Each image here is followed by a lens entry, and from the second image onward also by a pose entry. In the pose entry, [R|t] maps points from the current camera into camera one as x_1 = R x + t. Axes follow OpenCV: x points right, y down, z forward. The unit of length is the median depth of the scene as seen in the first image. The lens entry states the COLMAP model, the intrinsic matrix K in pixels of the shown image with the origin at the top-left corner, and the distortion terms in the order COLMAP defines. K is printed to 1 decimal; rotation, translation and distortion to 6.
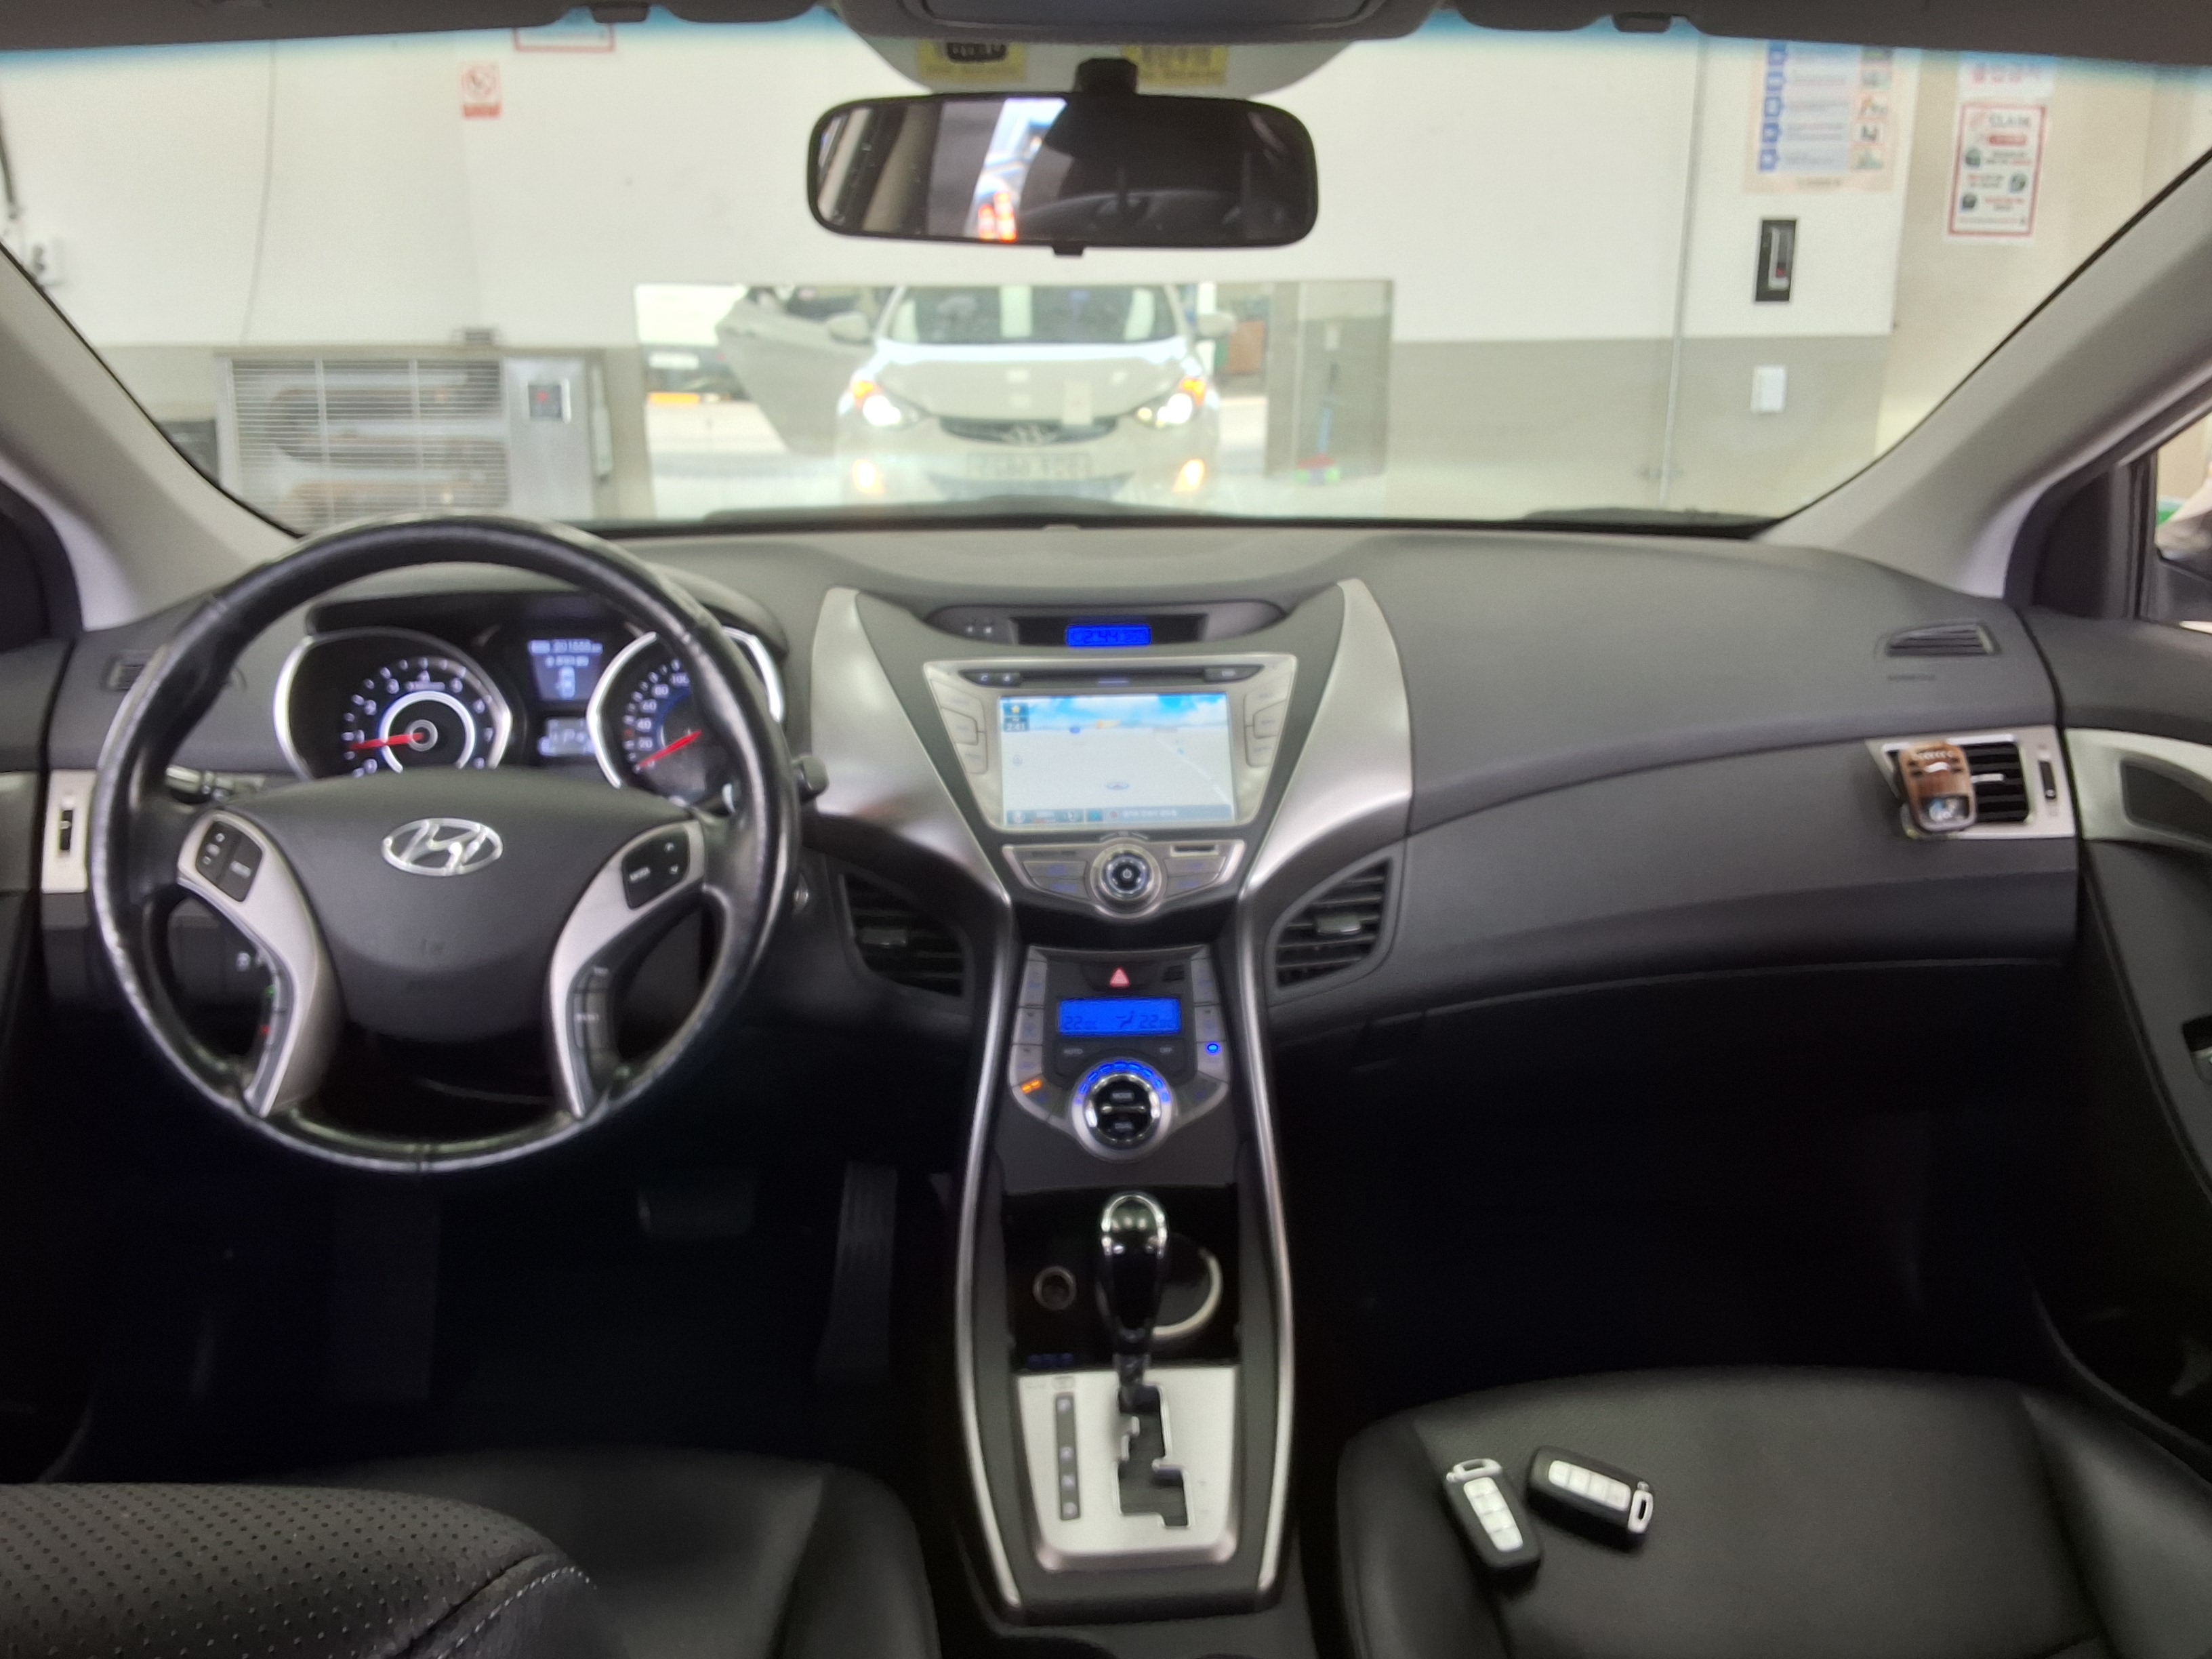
lens RADIAL K [[1777.3, 0, 1106.0], [0, 1777.3, 829.5], [0, 0, 1]] dist [0.071297, -0.000216]
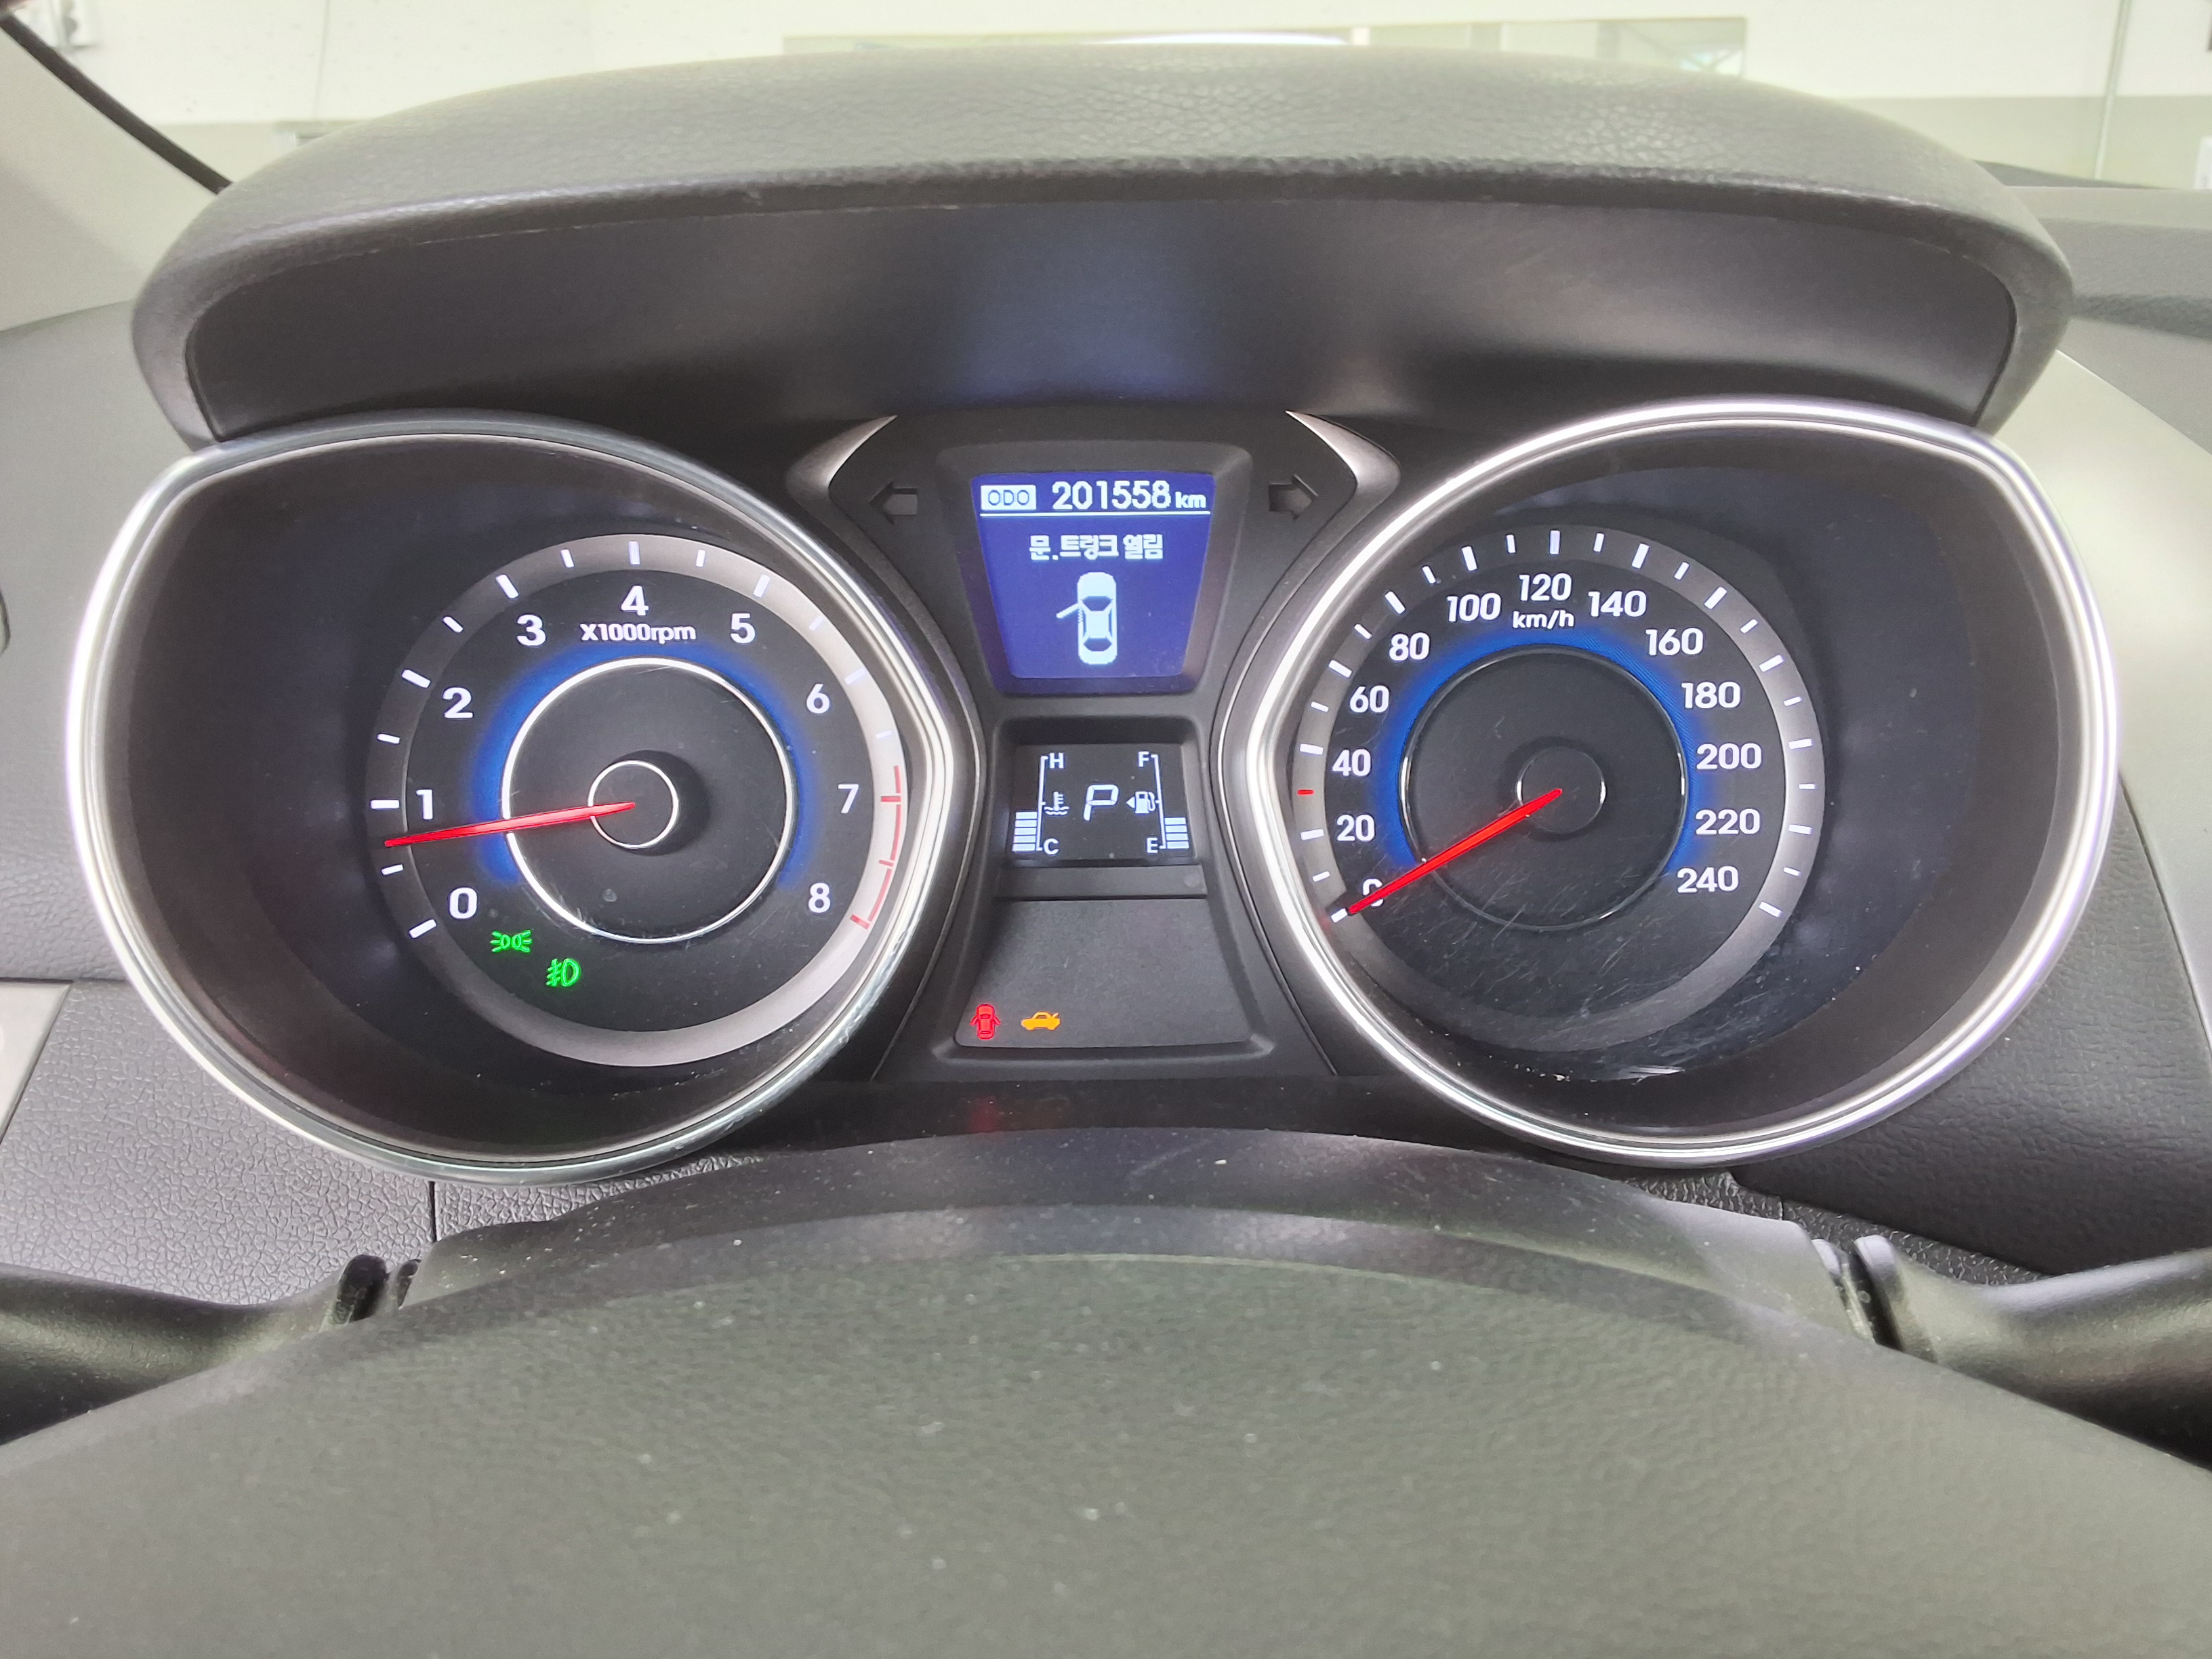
lens RADIAL K [[1777.3, 0, 1106.0], [0, 1777.3, 829.5], [0, 0, 1]] dist [0.071297, -0.000216]
pose [[0.998779, 0.010196, -0.048329, -0.285947], [-0.006513, 0.997105, 0.075755, -0.070022], [0.048962, -0.075348, 0.995955, 0.705139]]
